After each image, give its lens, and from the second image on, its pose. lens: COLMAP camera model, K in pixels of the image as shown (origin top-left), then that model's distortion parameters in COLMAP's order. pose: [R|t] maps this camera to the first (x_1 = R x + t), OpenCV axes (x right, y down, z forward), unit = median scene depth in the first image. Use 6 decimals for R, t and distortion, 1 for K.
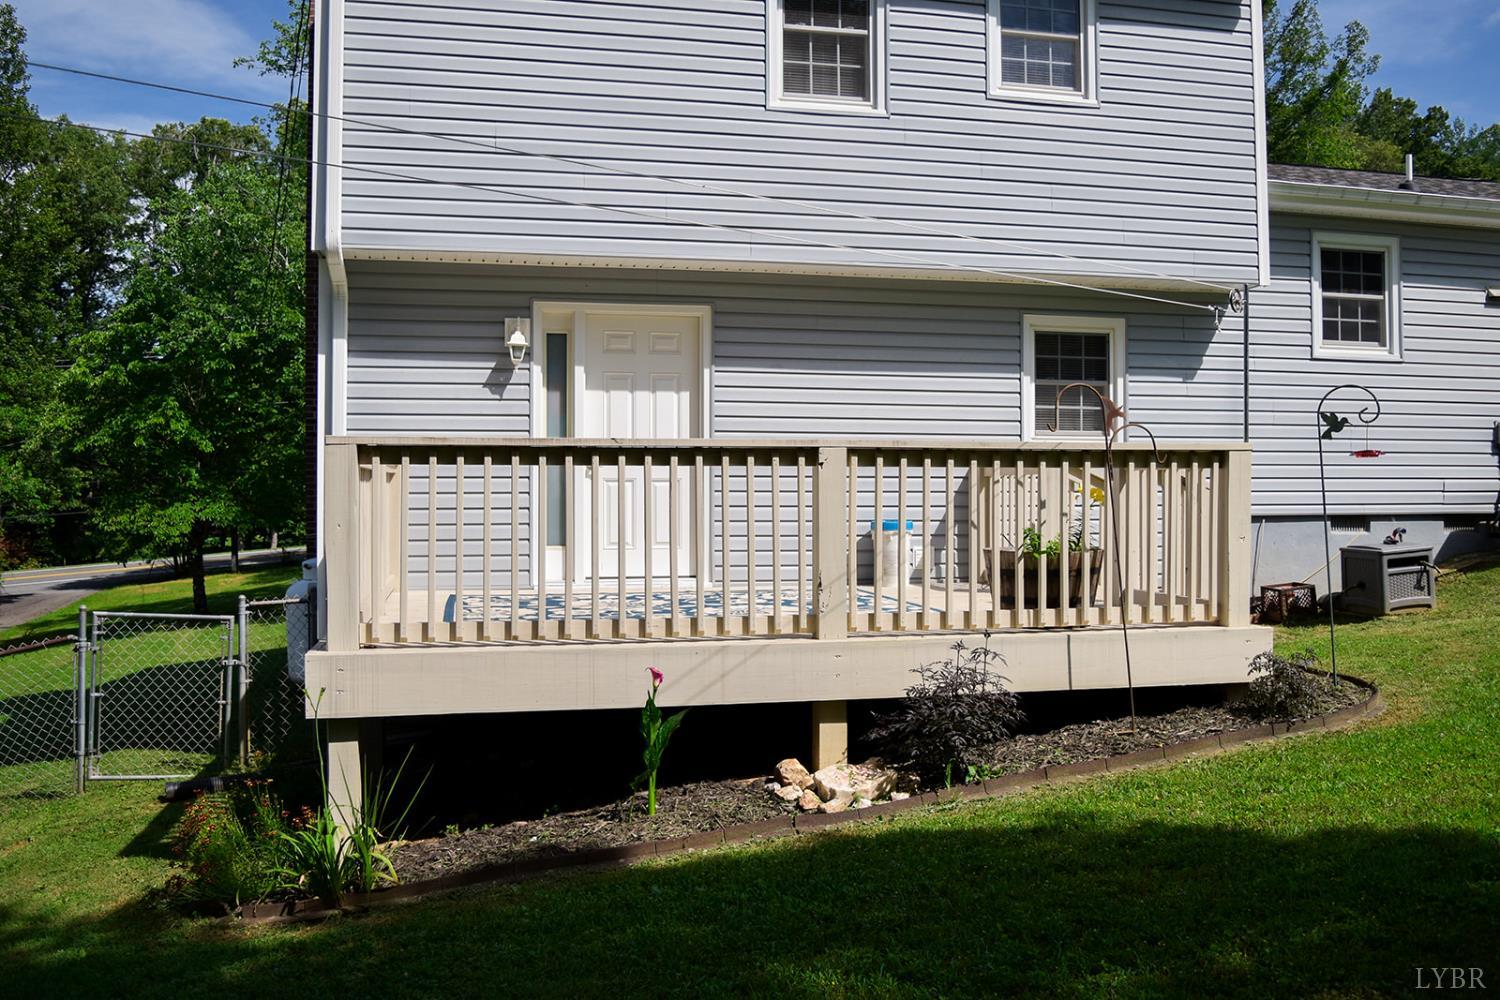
lens RADIAL K [[1305.7, 0, 750.0], [0, 1305.7, 500.0], [0, 0, 1]] dist [-0.075618, -0.006691]
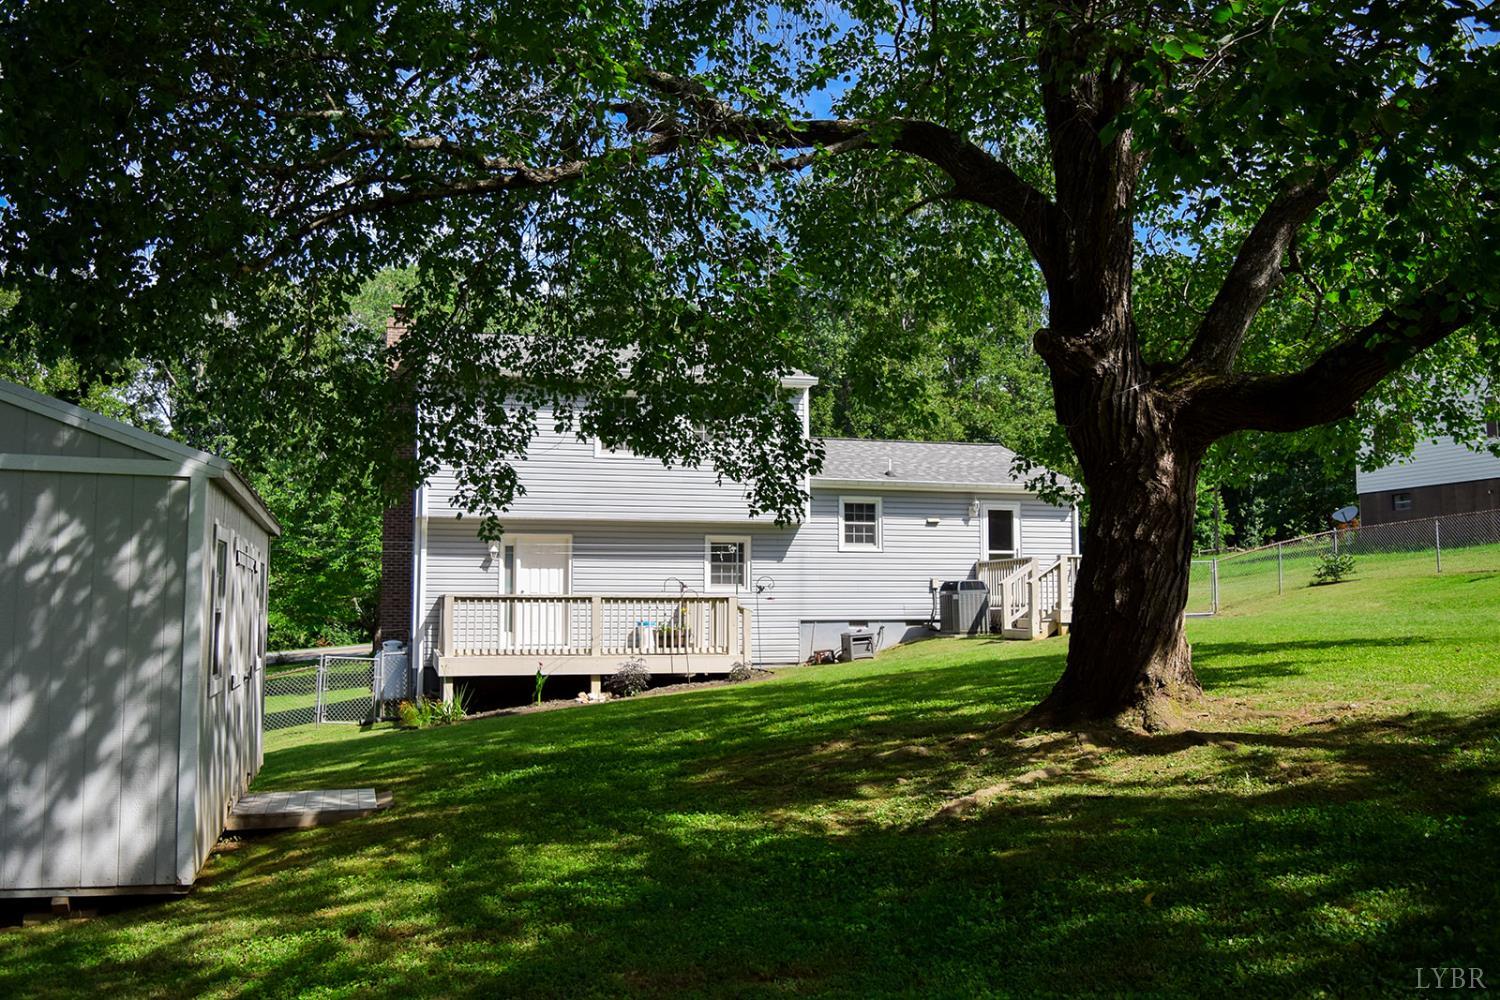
lens RADIAL K [[1305.7, 0, 750.0], [0, 1305.7, 500.0], [0, 0, 1]] dist [-0.075618, -0.006691]
pose [[0.998716, 0.005028, 0.050400, 0.183976], [-0.000654, 0.996259, -0.086419, -0.000437], [-0.050646, 0.086275, 0.994983, -1.499905]]
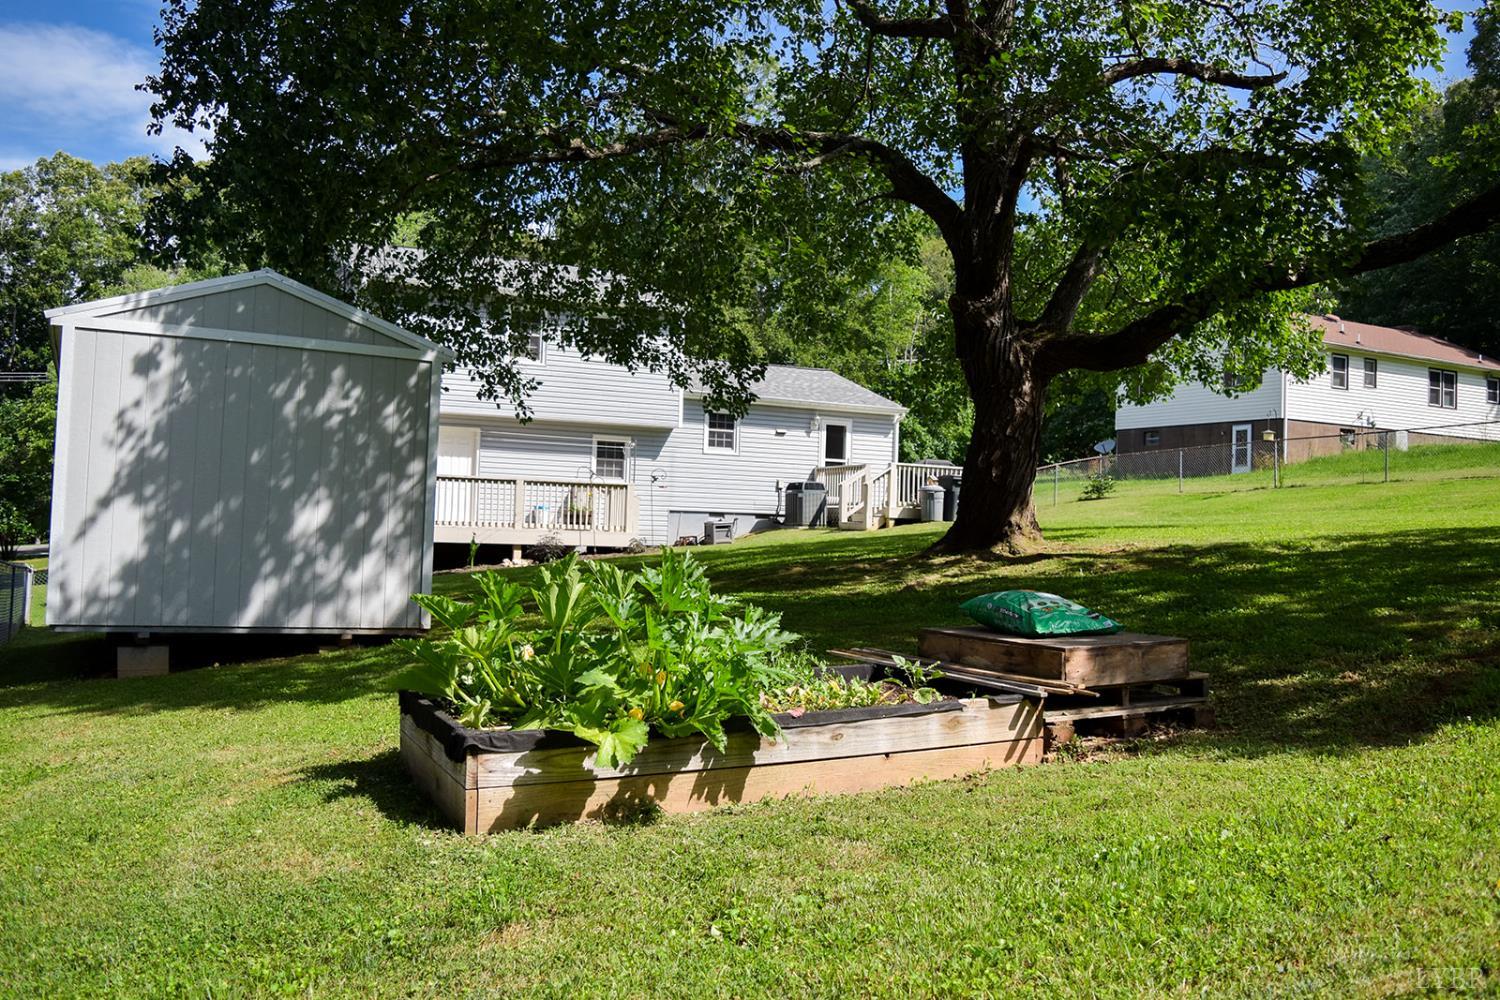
lens RADIAL K [[1305.7, 0, 750.0], [0, 1305.7, 500.0], [0, 0, 1]] dist [-0.075618, -0.006691]
pose [[0.973320, 0.037922, 0.226297, -0.095911], [-0.032568, 0.999095, -0.027349, 0.067841], [-0.227129, 0.019249, 0.973674, -1.930093]]
